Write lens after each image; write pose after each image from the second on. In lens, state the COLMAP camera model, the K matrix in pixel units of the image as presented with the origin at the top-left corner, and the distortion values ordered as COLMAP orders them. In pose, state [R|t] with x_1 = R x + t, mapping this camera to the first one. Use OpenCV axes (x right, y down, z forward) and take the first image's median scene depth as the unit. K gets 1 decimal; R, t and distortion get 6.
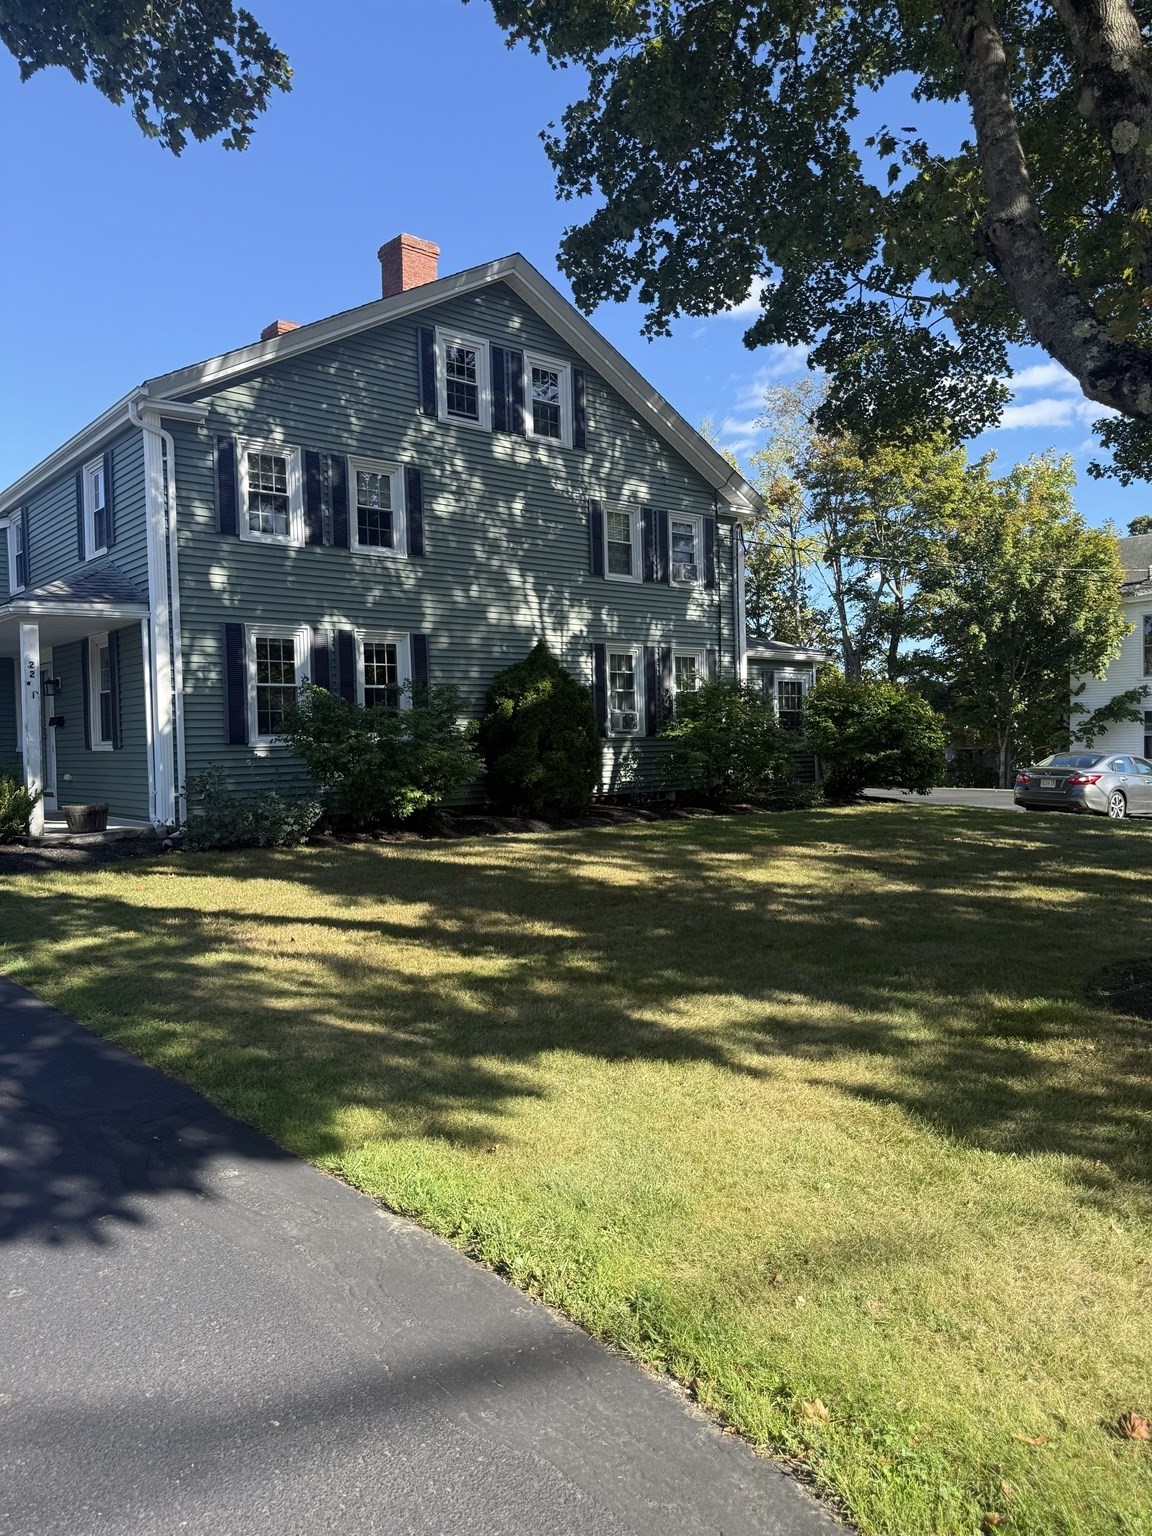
lens RADIAL K [[1086.9, 0, 576.0], [0, 1086.9, 774.5], [0, 0, 1]] dist [0.004509, -0.005995]
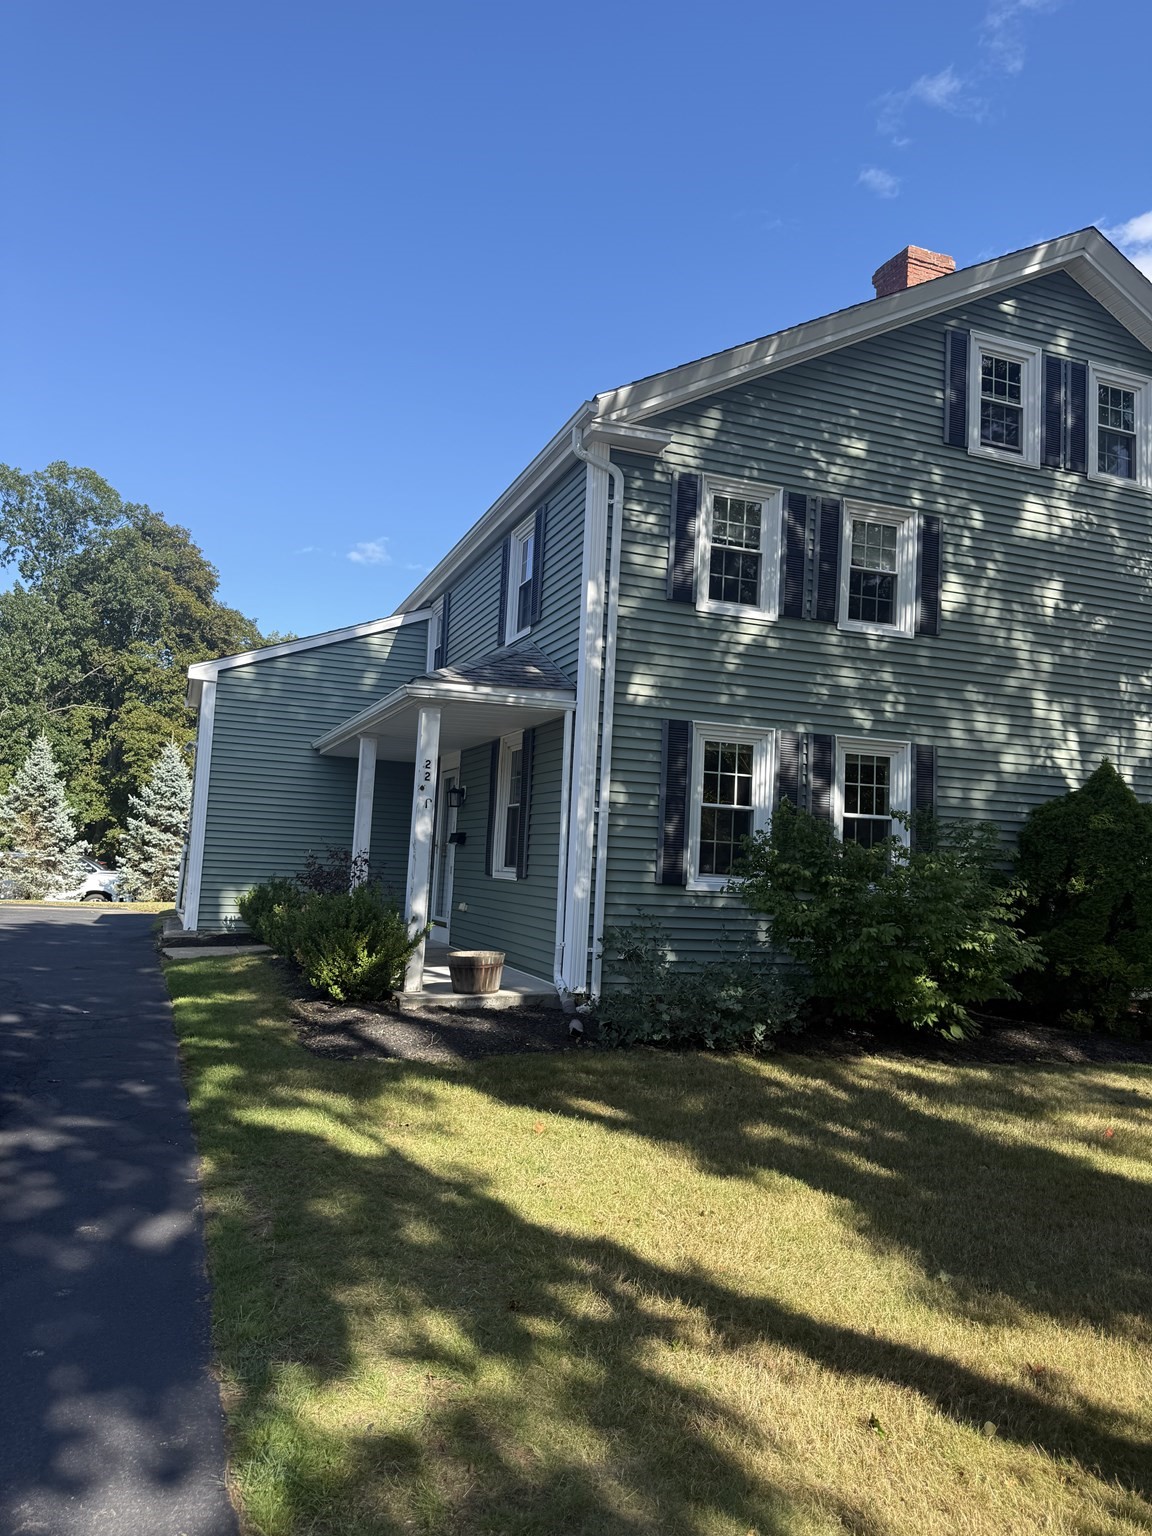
lens RADIAL K [[1086.9, 0, 578.5], [0, 1086.9, 766.8], [0, 0, 1]] dist [0.004509, -0.005995]
pose [[0.938297, 0.035255, -0.344028, -0.114905], [-0.078617, 0.990489, -0.112918, -0.017730], [0.336775, 0.132998, 0.932145, 0.269880]]
